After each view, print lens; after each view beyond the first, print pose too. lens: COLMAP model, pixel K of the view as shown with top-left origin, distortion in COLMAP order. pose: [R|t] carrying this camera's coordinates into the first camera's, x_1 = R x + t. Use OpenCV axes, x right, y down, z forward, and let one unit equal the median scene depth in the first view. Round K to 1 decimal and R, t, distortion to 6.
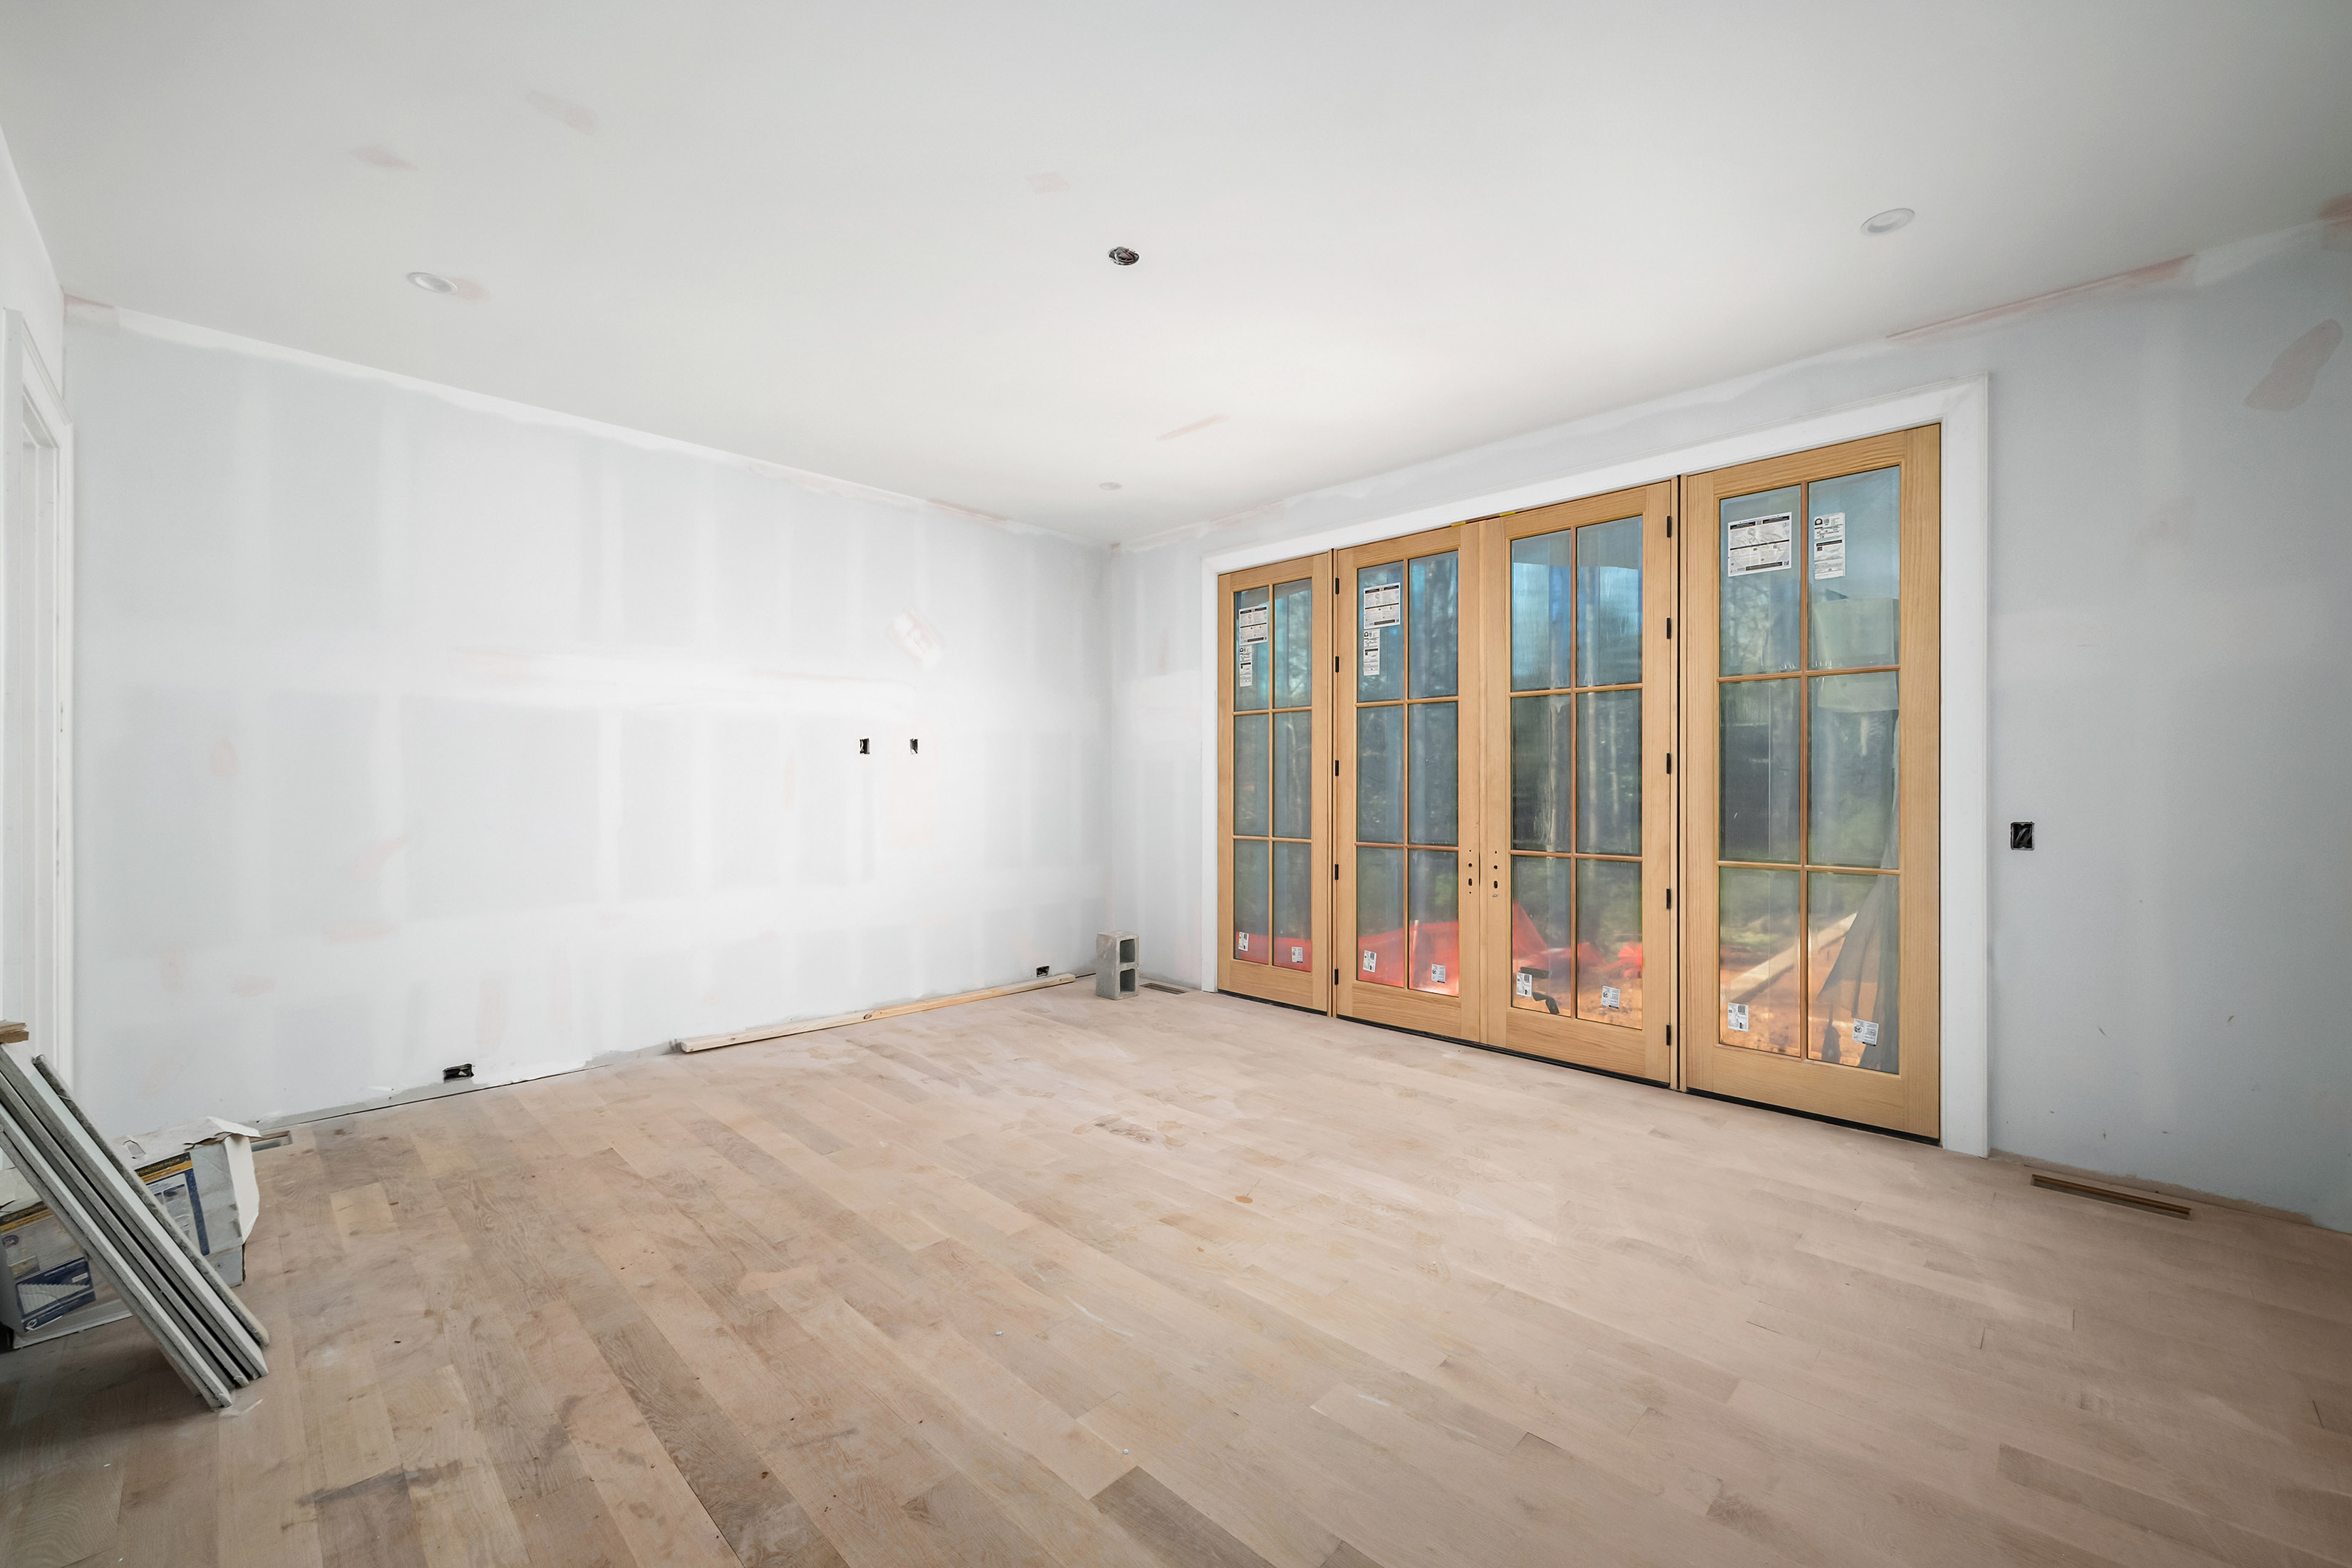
lens RADIAL K [[951.3, 0, 1170.6], [0, 951.3, 785.9], [0, 0, 1]] dist [0.003998, 0.000129]
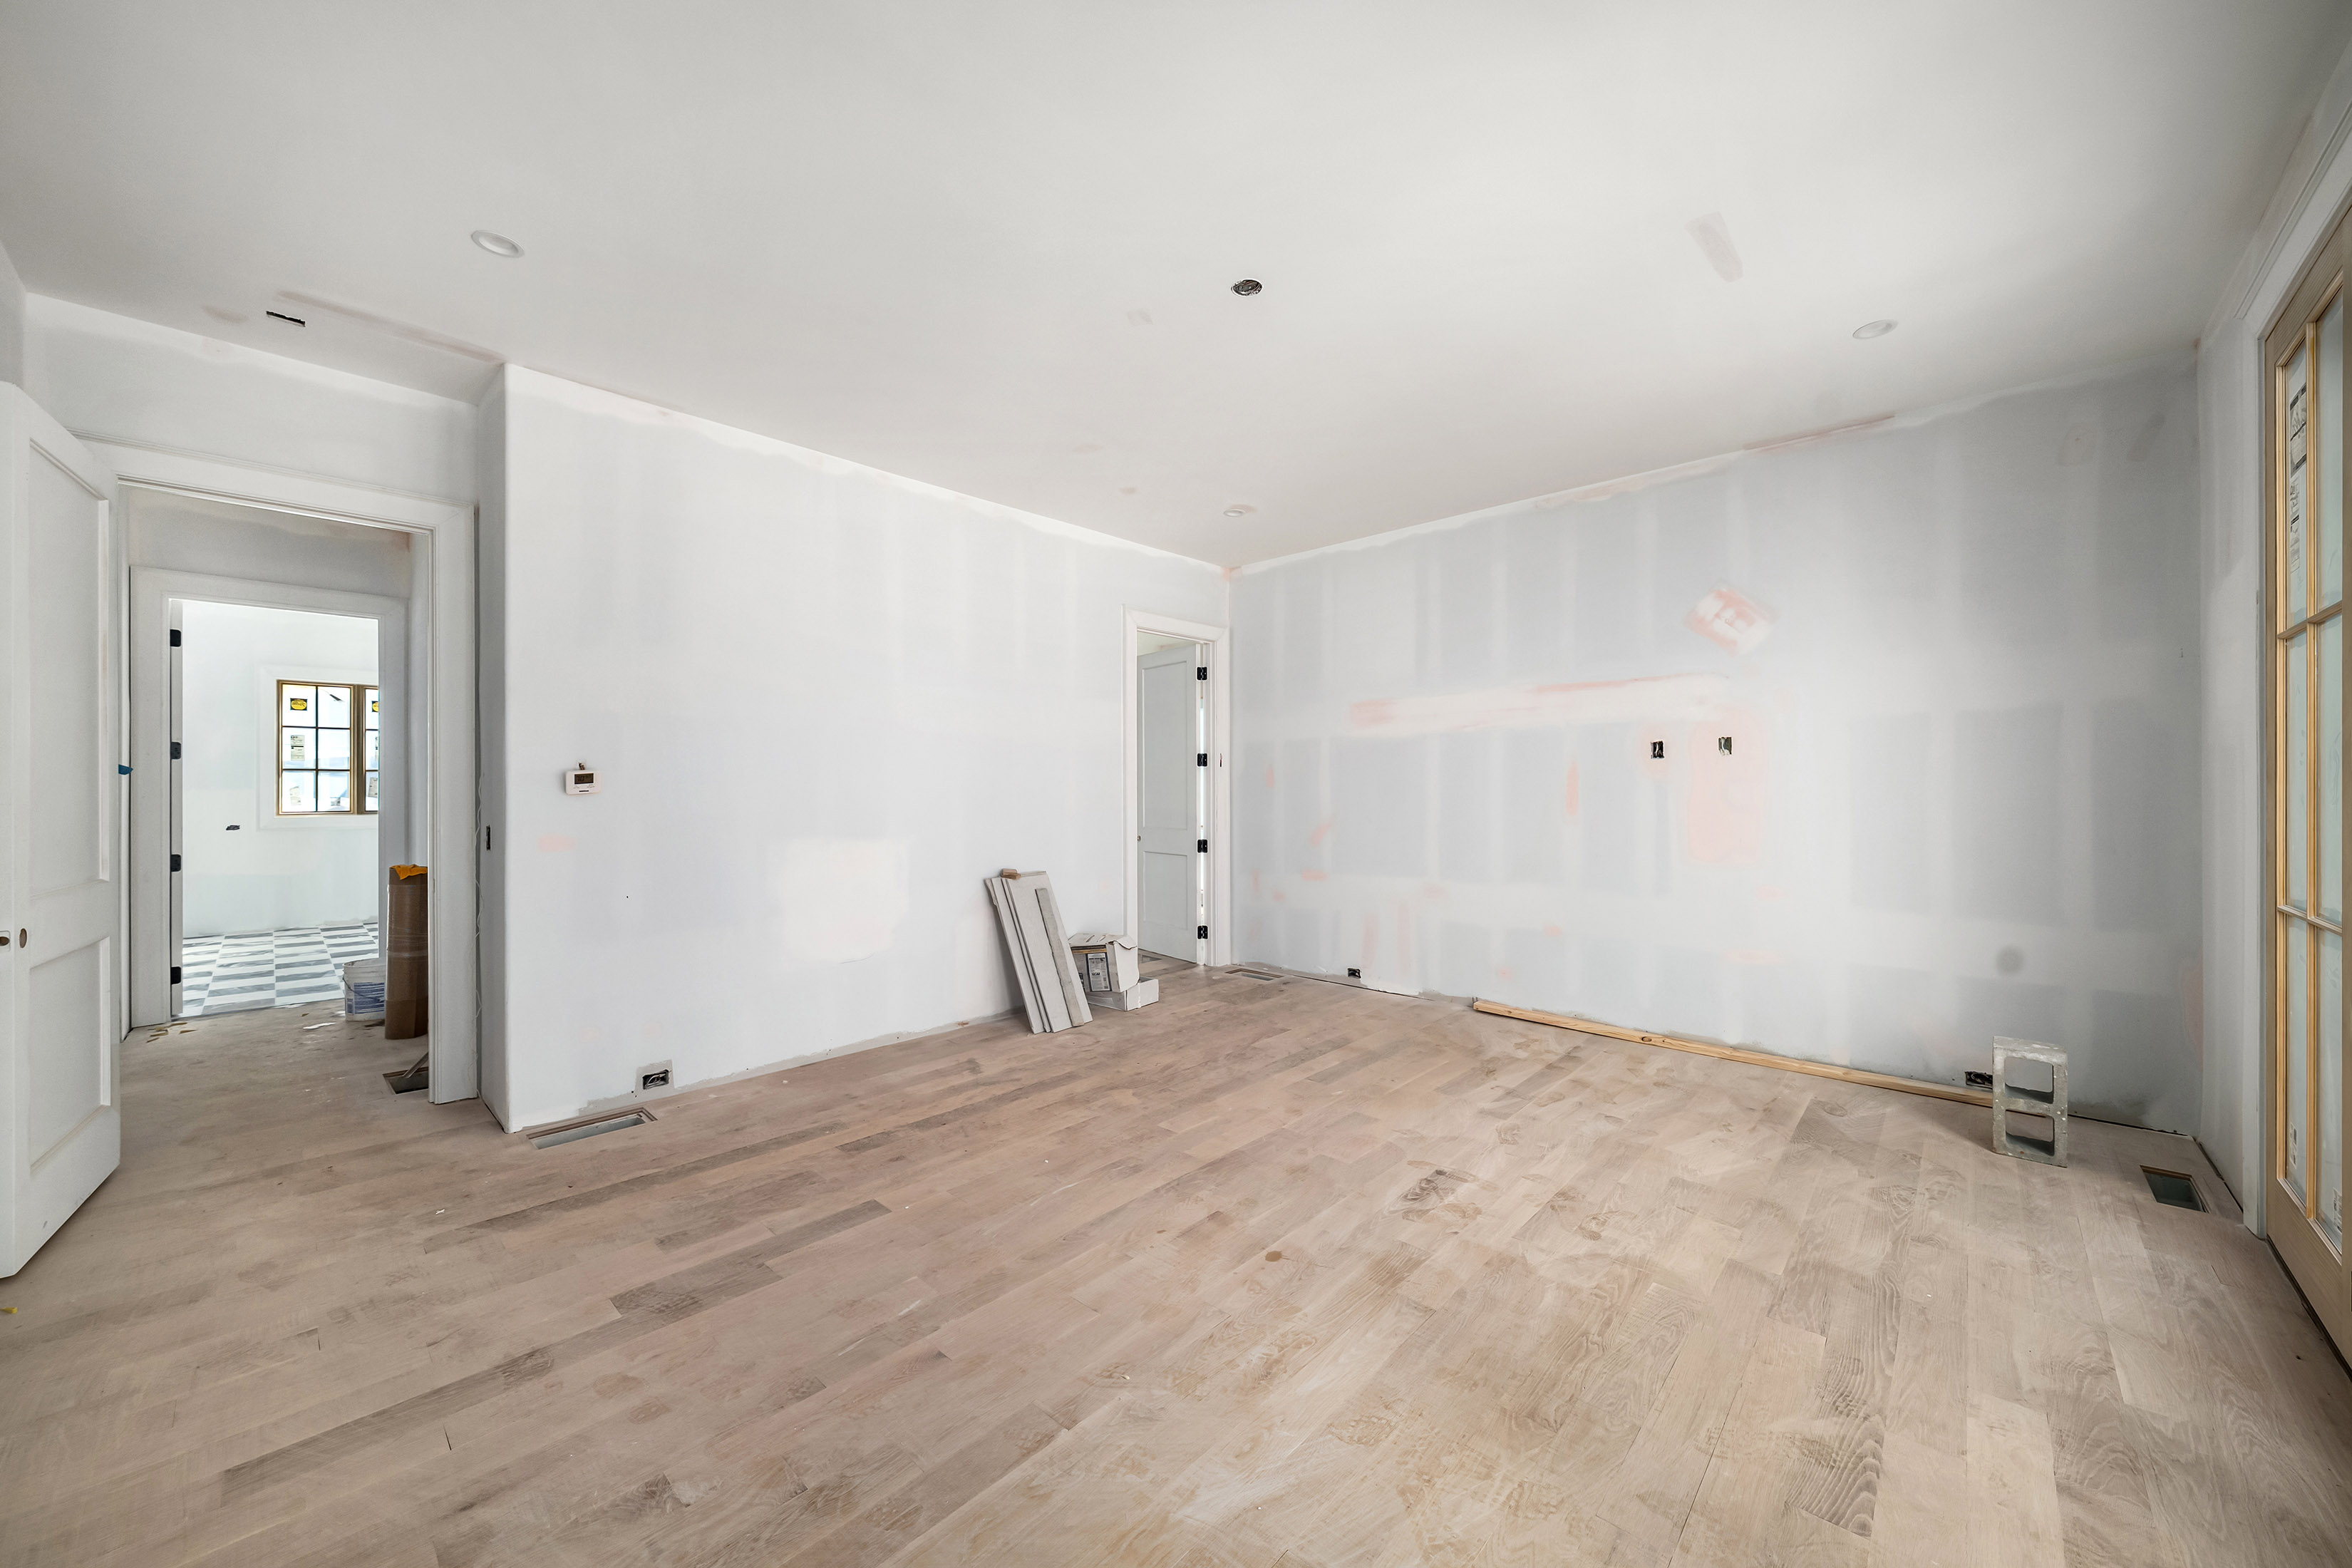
lens RADIAL K [[856.4, 0, 1172.5], [0, 856.4, 784.4], [0, 0, 1]] dist [-0.002293, -0.000348]
pose [[0.020005, -0.005507, -0.999785, 0.690231], [-0.002419, 0.999982, -0.005557, -0.002596], [0.999797, 0.002530, 0.019991, 0.696905]]
